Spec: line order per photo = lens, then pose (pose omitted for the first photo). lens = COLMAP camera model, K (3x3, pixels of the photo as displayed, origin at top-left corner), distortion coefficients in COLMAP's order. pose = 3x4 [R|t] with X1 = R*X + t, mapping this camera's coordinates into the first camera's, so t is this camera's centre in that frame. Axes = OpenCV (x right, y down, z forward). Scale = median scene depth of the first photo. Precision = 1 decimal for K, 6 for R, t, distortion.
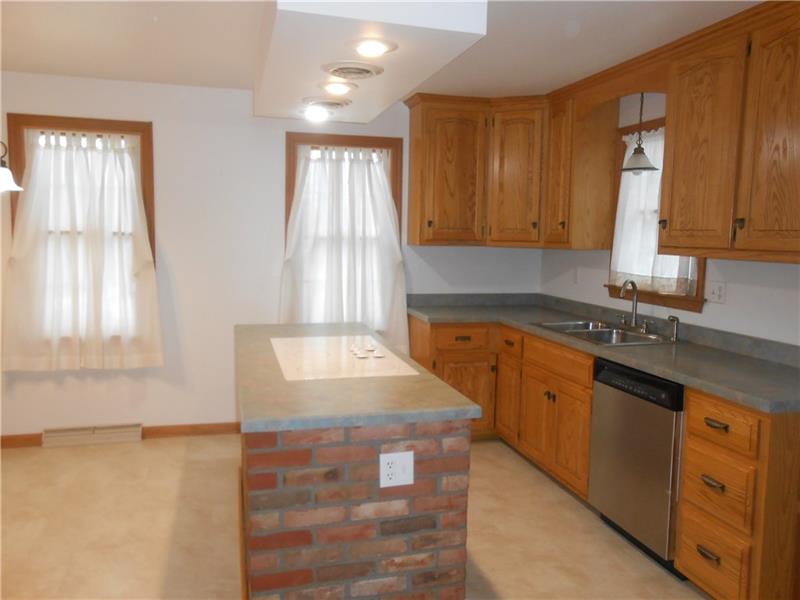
lens RADIAL K [[623.1, 0, 398.1], [0, 623.1, 297.7], [0, 0, 1]] dist [-0.042405, 0.063031]
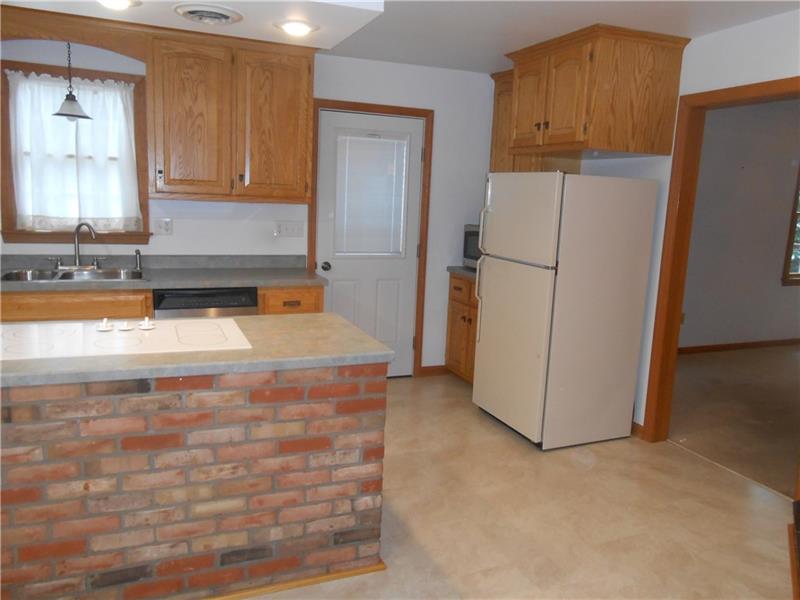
lens RADIAL K [[623.1, 0, 398.1], [0, 623.1, 297.7], [0, 0, 1]] dist [-0.042405, 0.063031]
pose [[-0.132949, -0.178171, 0.974977, -0.856975], [0.058704, 0.980567, 0.187198, -0.078233], [-0.989383, 0.082123, -0.119906, 0.683775]]
